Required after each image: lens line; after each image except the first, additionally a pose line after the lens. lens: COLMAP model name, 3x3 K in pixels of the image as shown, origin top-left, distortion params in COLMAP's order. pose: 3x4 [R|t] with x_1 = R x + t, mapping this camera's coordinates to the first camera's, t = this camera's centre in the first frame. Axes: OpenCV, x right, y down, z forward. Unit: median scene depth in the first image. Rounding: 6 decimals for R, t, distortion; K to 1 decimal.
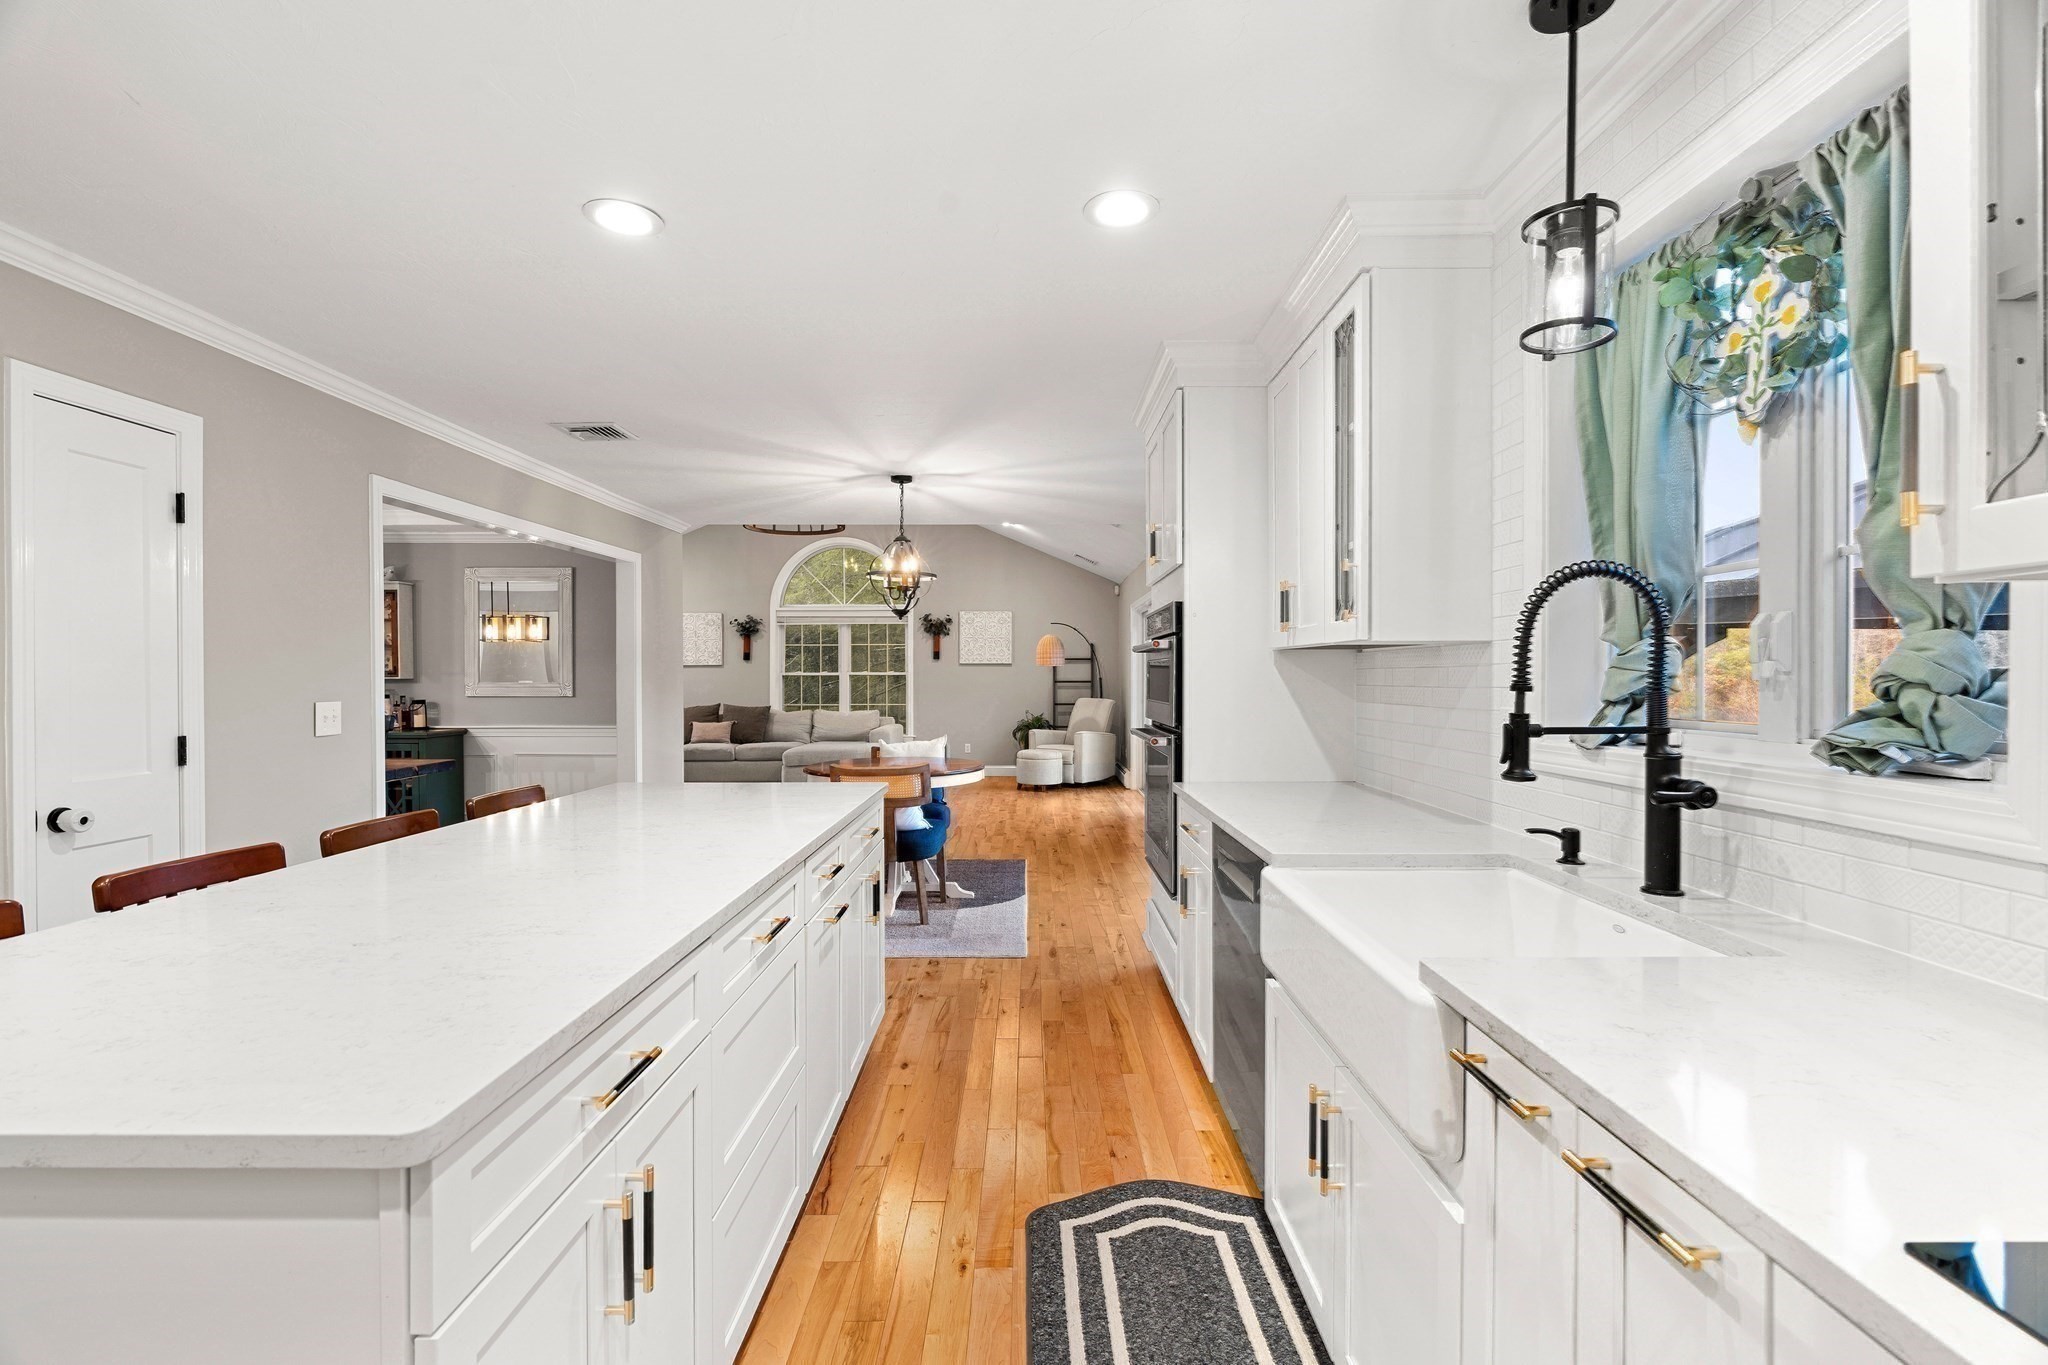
lens RADIAL K [[924.2, 0, 1033.3], [0, 924.2, 678.2], [0, 0, 1]] dist [-0.008839, 0.002139]
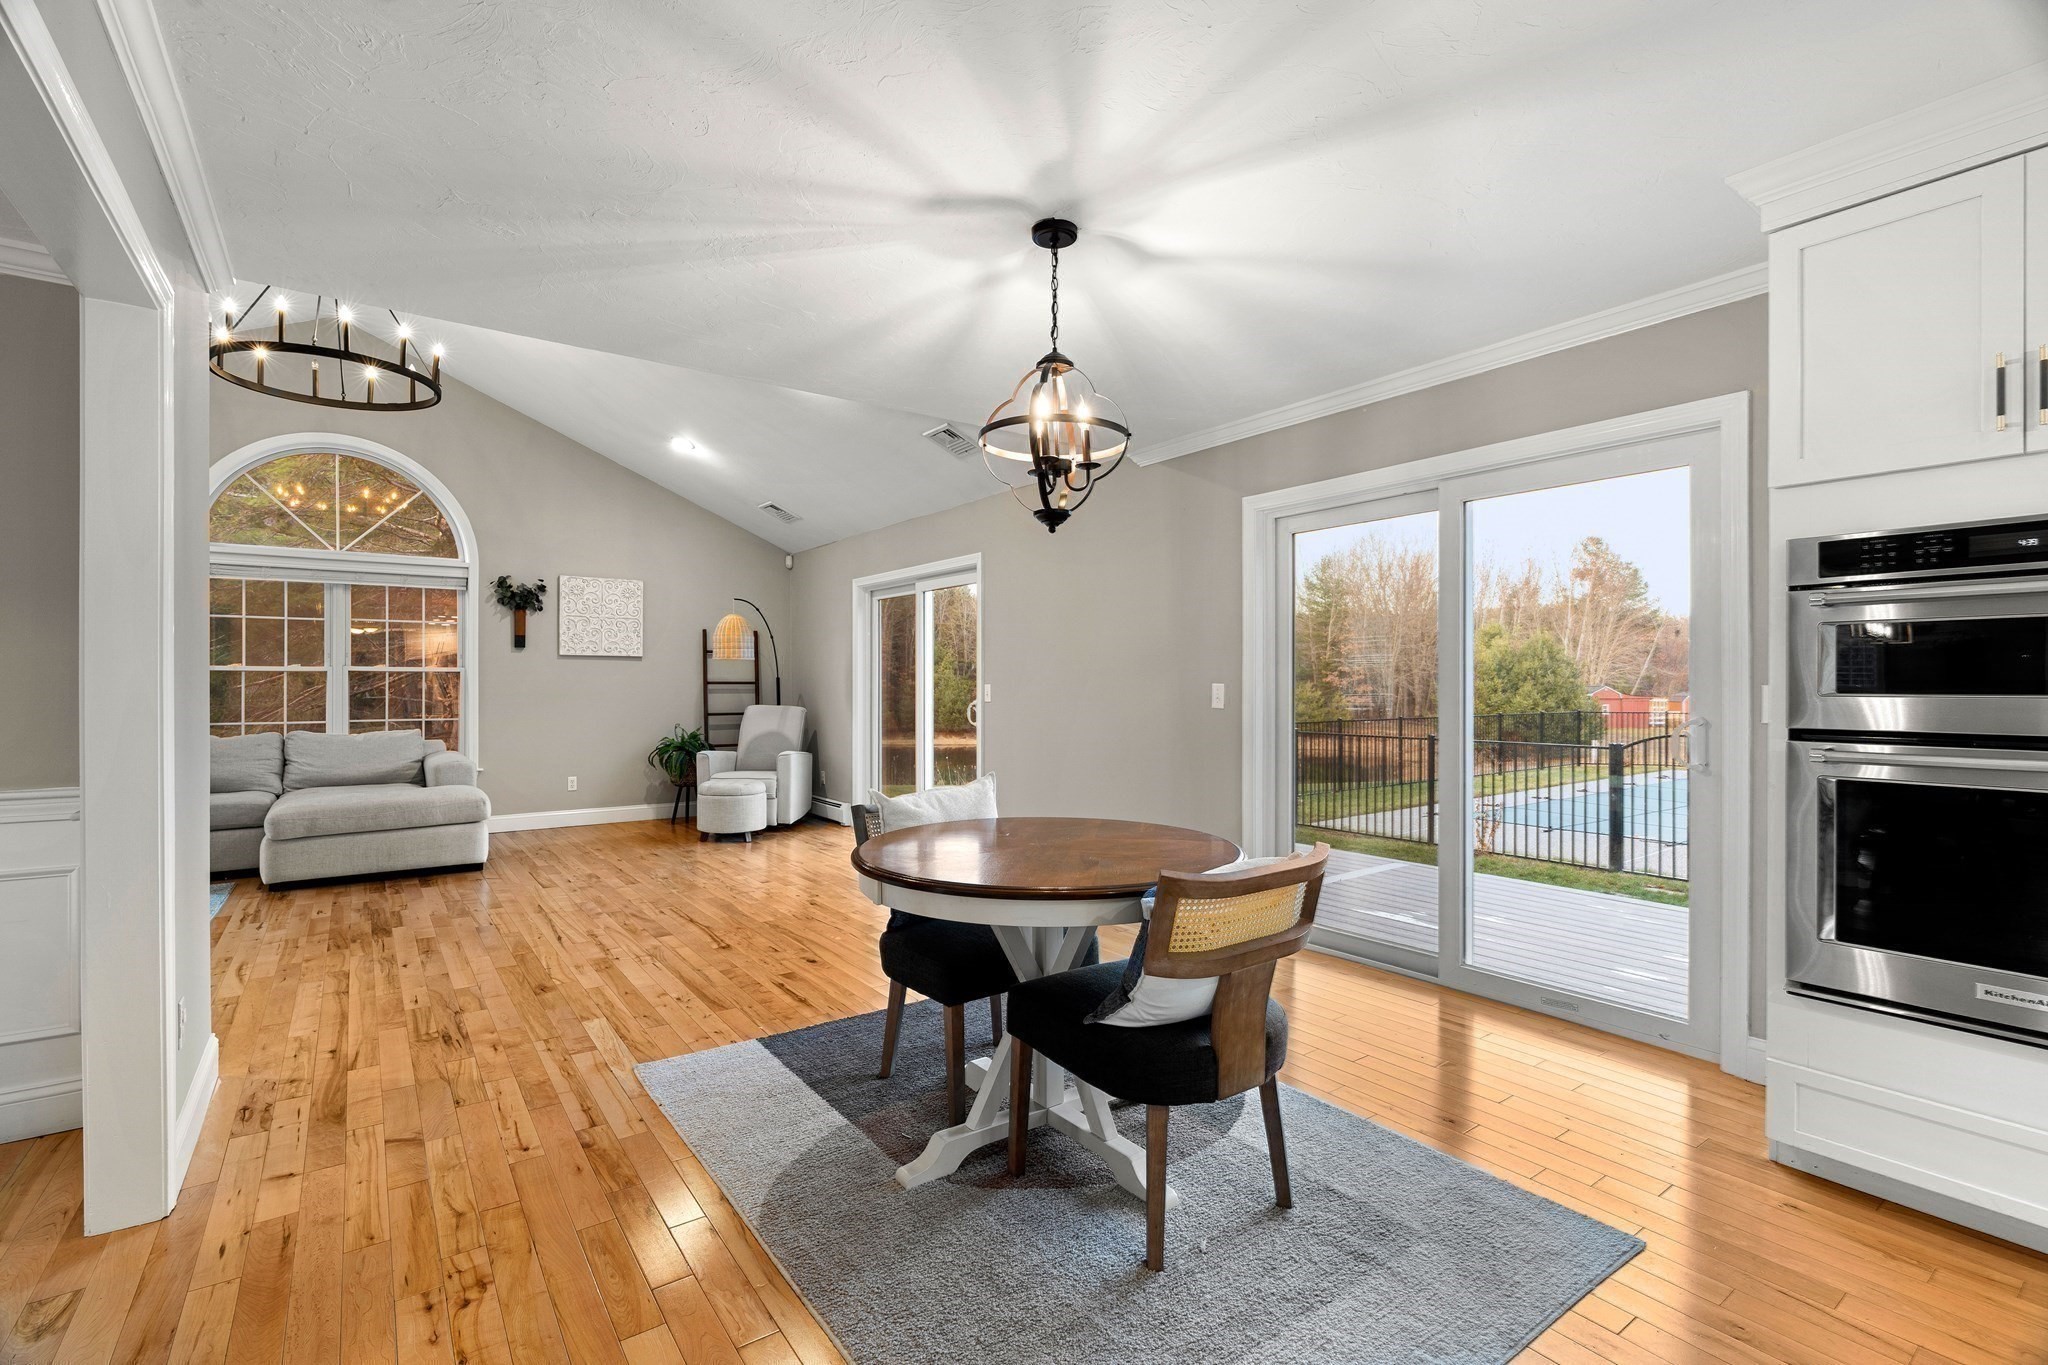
lens RADIAL K [[924.2, 0, 1006.0], [0, 924.2, 676.0], [0, 0, 1]] dist [-0.008839, 0.002139]
pose [[0.818269, 0.007007, 0.574793, -0.221953], [-0.000578, 0.999935, -0.011366, 0.007126], [-0.574836, 0.008968, 0.818220, 0.323826]]
